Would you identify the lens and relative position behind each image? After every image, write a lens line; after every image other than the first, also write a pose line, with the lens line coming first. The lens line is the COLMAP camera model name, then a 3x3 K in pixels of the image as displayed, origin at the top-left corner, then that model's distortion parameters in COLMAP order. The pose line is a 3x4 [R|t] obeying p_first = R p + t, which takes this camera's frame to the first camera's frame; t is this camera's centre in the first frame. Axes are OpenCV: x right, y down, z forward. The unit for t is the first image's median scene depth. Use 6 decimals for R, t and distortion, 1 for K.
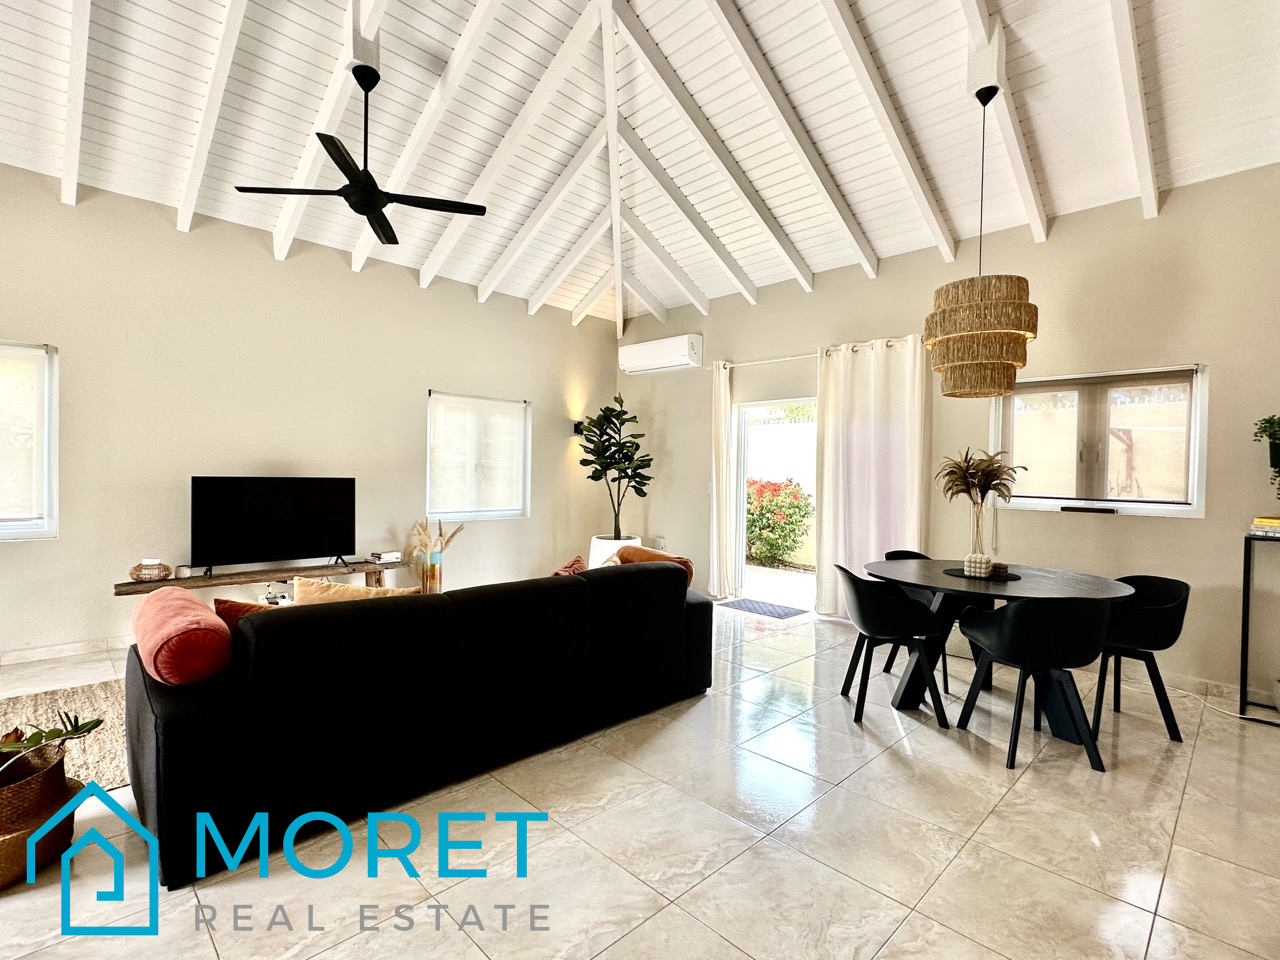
lens RADIAL K [[609.4, 0, 638.8], [0, 609.4, 481.9], [0, 0, 1]] dist [-0.000950, -0.000347]
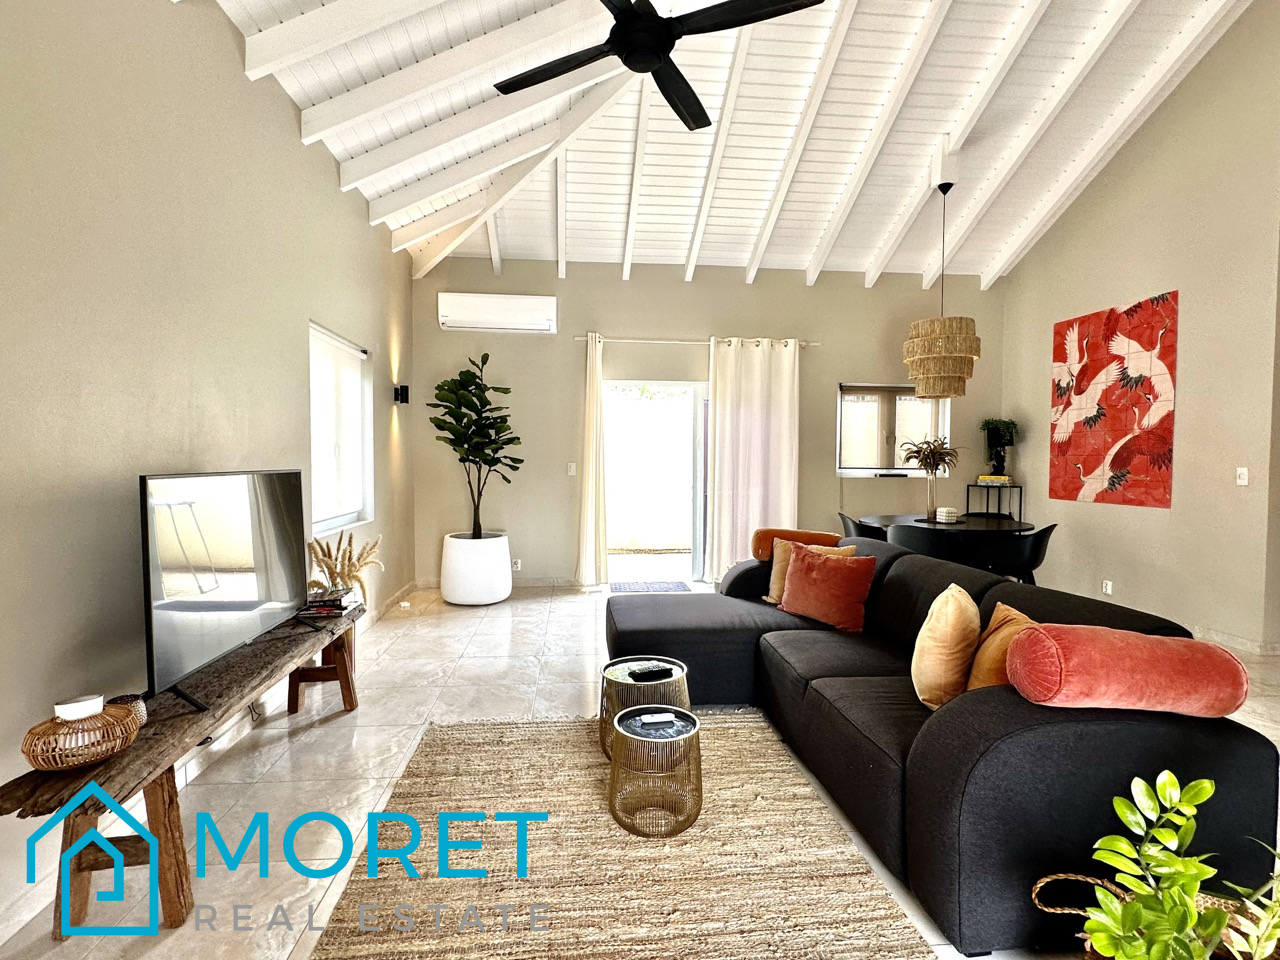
lens RADIAL K [[643.5, 0, 636.9], [0, 643.5, 483.0], [0, 0, 1]] dist [0.002023, 0.000339]
pose [[0.631417, -0.045524, 0.774106, -0.683347], [0.017785, 0.998863, 0.044235, -0.012985], [-0.775239, -0.014163, 0.631509, 0.370686]]
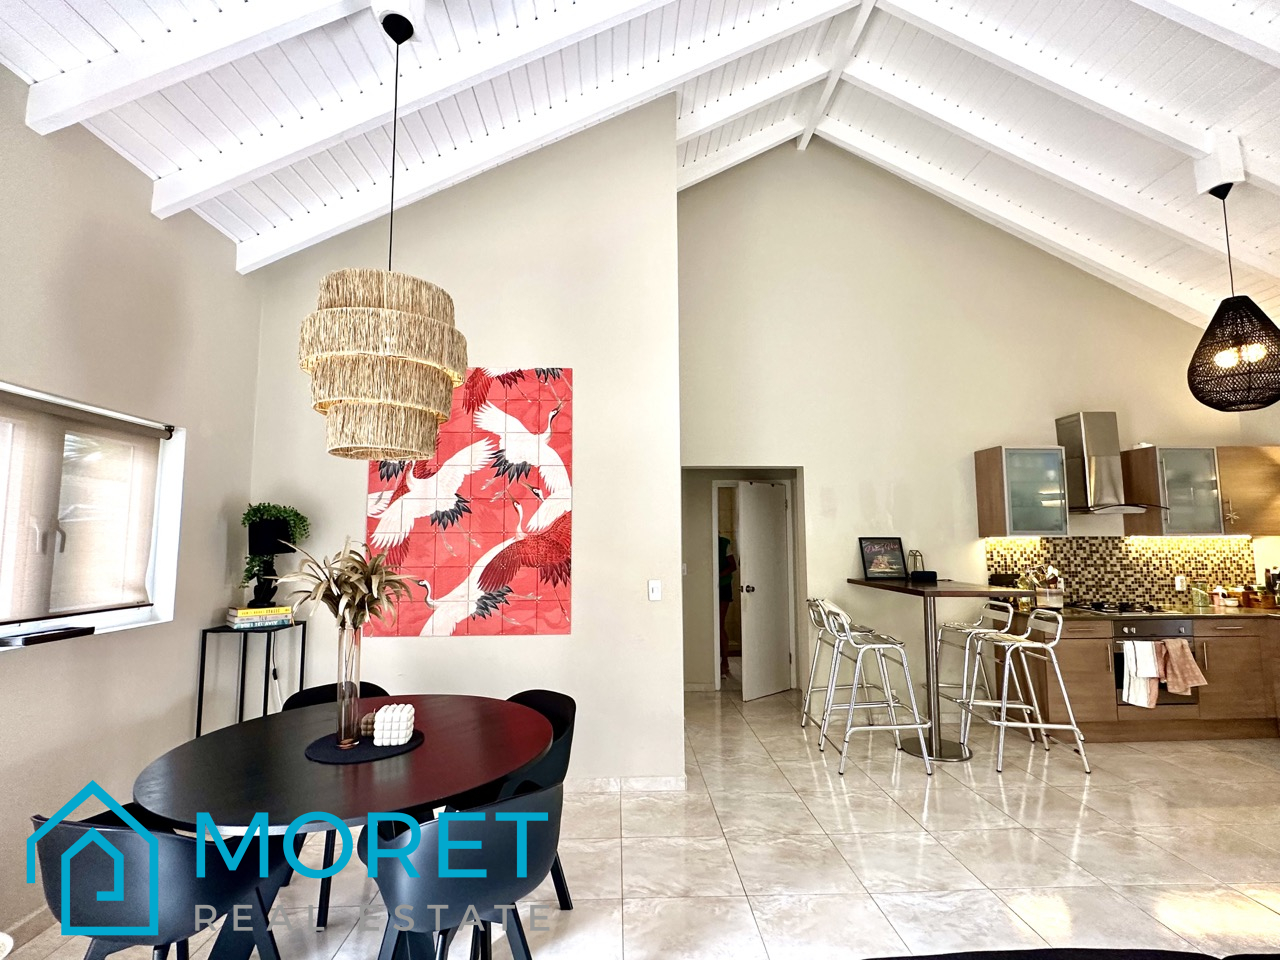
lens RADIAL K [[609.4, 0, 638.8], [0, 609.4, 481.9], [0, 0, 1]] dist [-0.000950, -0.000347]
pose [[-0.735221, 0.048307, 0.676104, -0.049737], [-0.000111, 0.997449, -0.071388, -0.044323], [-0.677827, -0.052561, -0.733340, 0.808231]]
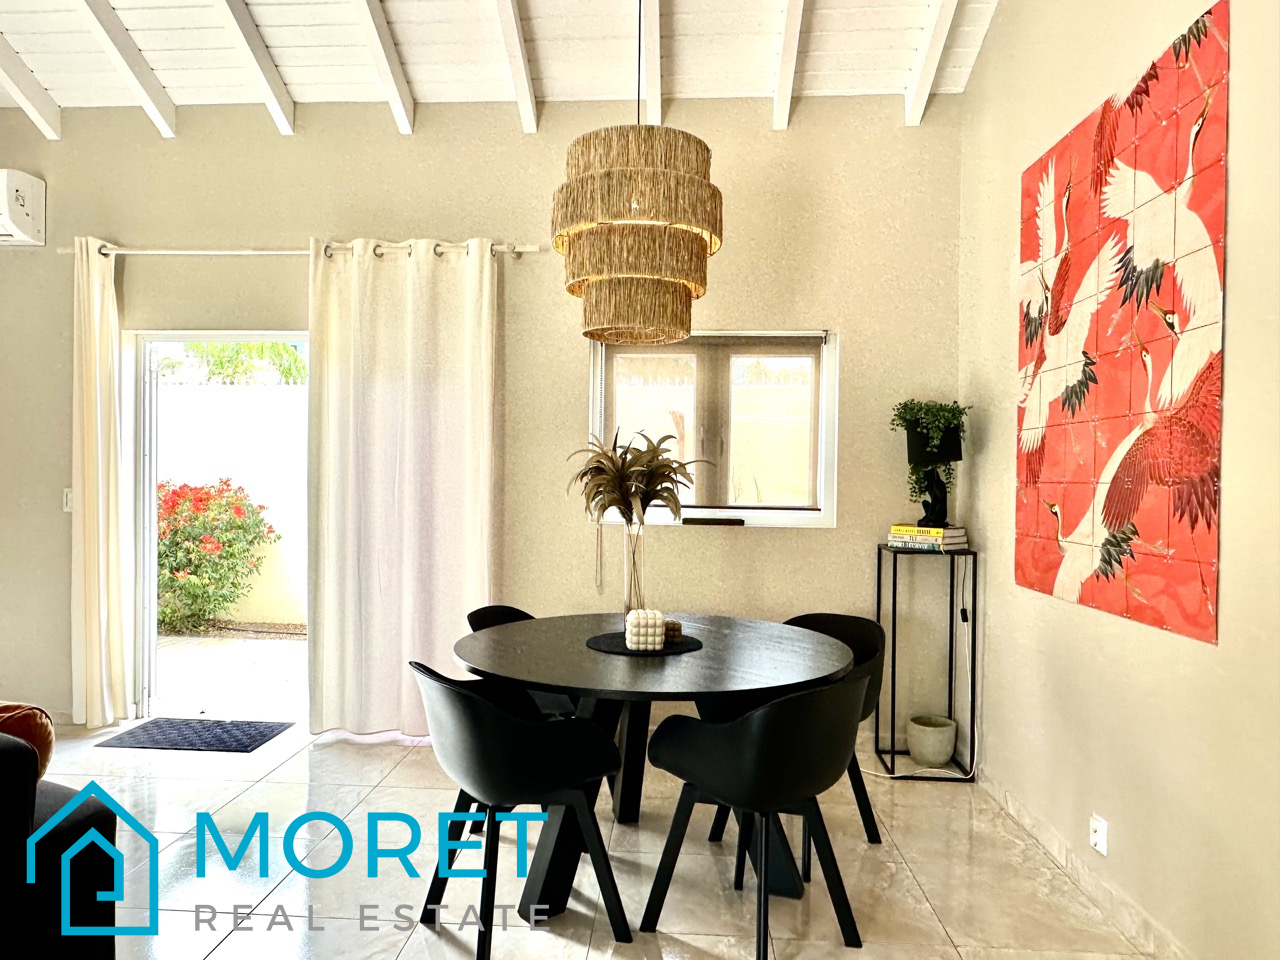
lens RADIAL K [[831.4, 0, 632.5], [0, 831.4, 488.7], [0, 0, 1]] dist [-0.002000, -0.001017]
pose [[0.744160, -0.017849, 0.667763, 0.011097], [0.010894, 0.999834, 0.014584, -0.006008], [-0.667912, -0.003578, 0.744231, 0.256944]]
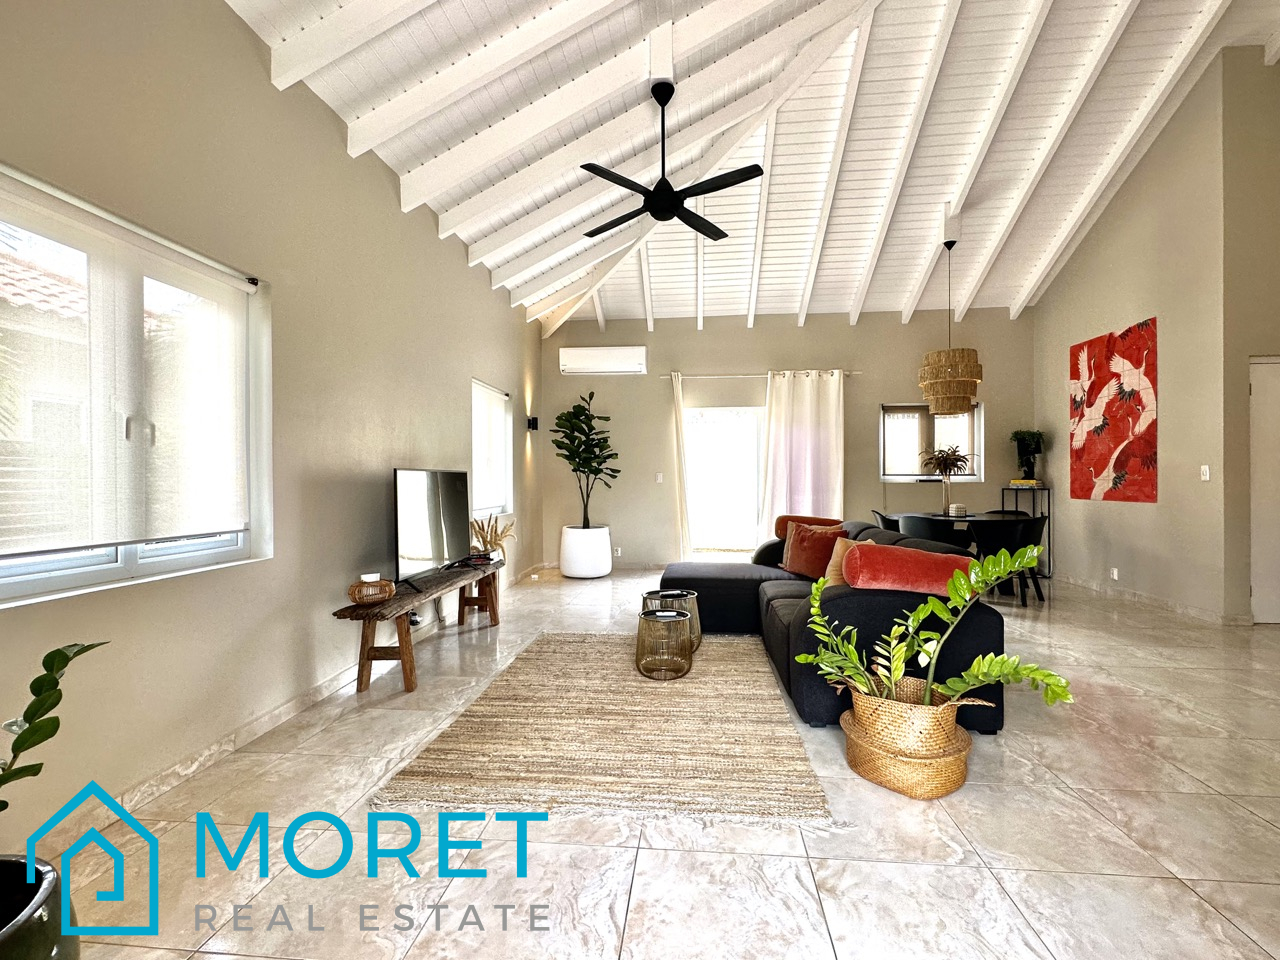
lens RADIAL K [[609.4, 0, 638.8], [0, 609.4, 481.9], [0, 0, 1]] dist [-0.000950, -0.000347]
pose [[0.771681, -0.025635, 0.635493, -0.792336], [0.028844, 0.999570, 0.005295, 0.011748], [-0.635355, 0.014244, 0.772089, 0.135483]]
